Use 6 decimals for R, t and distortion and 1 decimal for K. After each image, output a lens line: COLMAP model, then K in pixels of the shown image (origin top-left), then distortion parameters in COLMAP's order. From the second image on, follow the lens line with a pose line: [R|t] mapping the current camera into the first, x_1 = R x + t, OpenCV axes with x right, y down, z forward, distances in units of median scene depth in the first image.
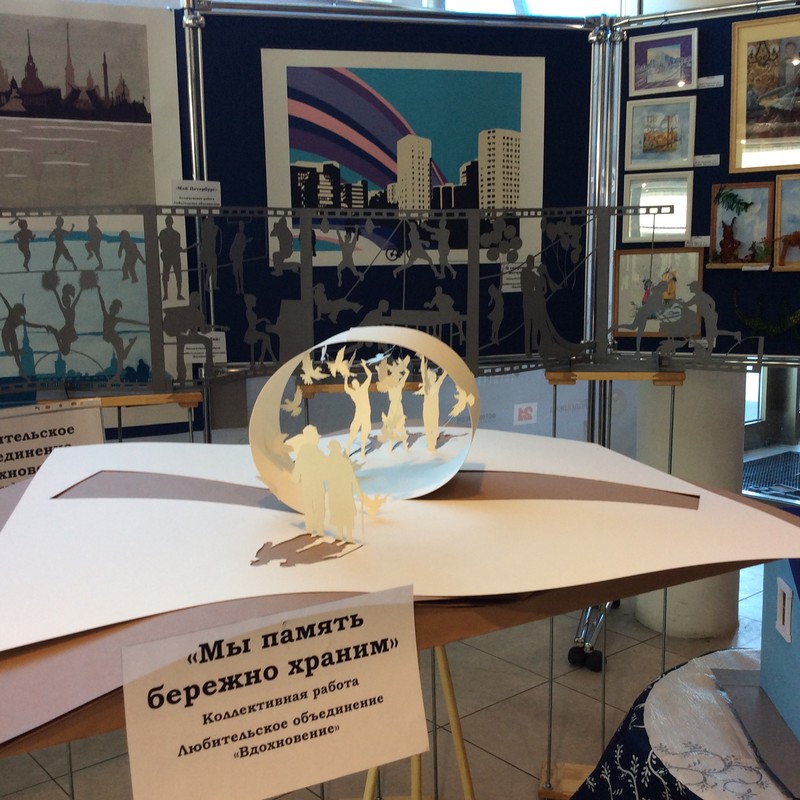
lens RADIAL K [[967.8, 0, 399.7], [0, 967.8, 413.1], [0, 0, 1]] dist [0.129750, -0.272293]
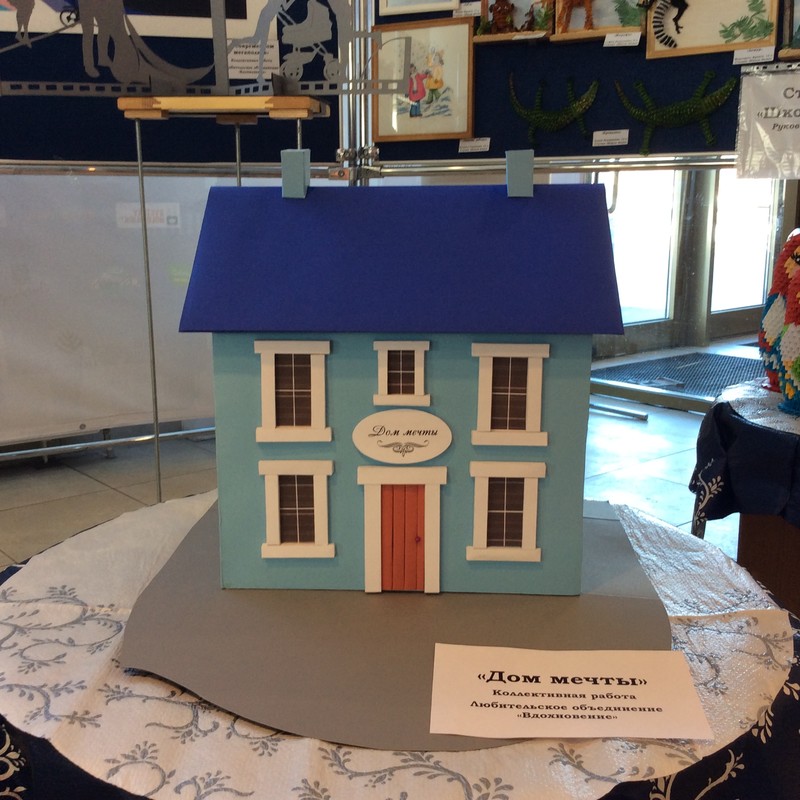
lens RADIAL K [[967.8, 0, 399.7], [0, 967.8, 413.1], [0, 0, 1]] dist [0.129750, -0.272293]
pose [[0.999899, 0.010763, 0.009269, 0.255792], [-0.011284, 0.998245, 0.058133, 0.101643], [-0.008627, -0.058232, 0.998266, 0.217636]]
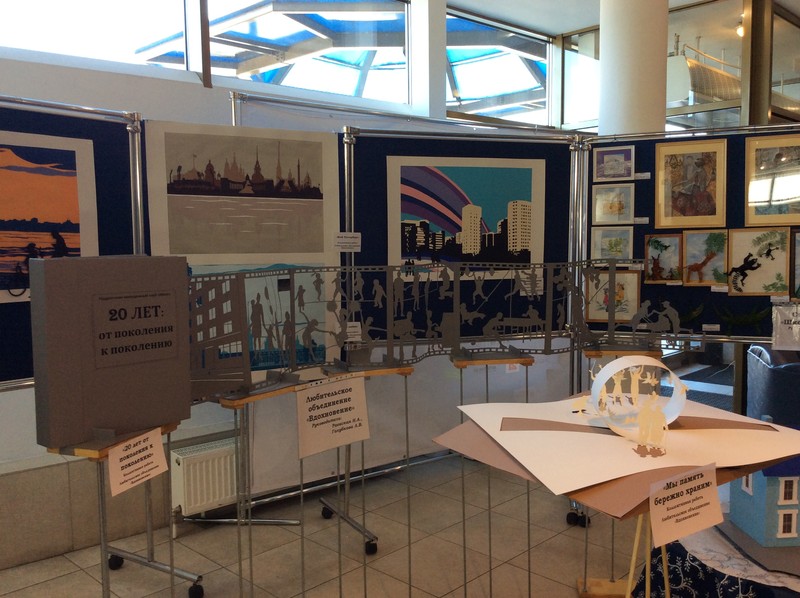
lens RADIAL K [[722.3, 0, 401.0], [0, 722.3, 305.9], [0, 0, 1]] dist [0.128749, -0.260019]
pose [[0.995339, -0.004992, 0.096304, -0.232434], [0.011260, 0.997844, -0.064651, -0.031289], [-0.095774, 0.065434, 0.993250, -0.221702]]
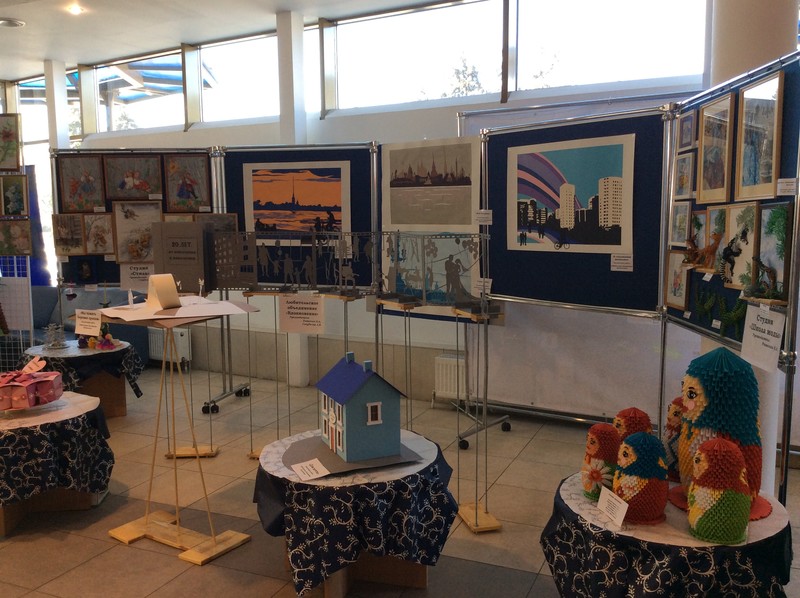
lens RADIAL K [[722.3, 0, 401.0], [0, 722.3, 305.9], [0, 0, 1]] dist [0.128749, -0.260019]
pose [[0.451510, 0.119220, -0.884265, 1.146969], [-0.139992, 0.988225, 0.061756, -0.097397], [0.881216, 0.095907, 0.462883, 0.104410]]
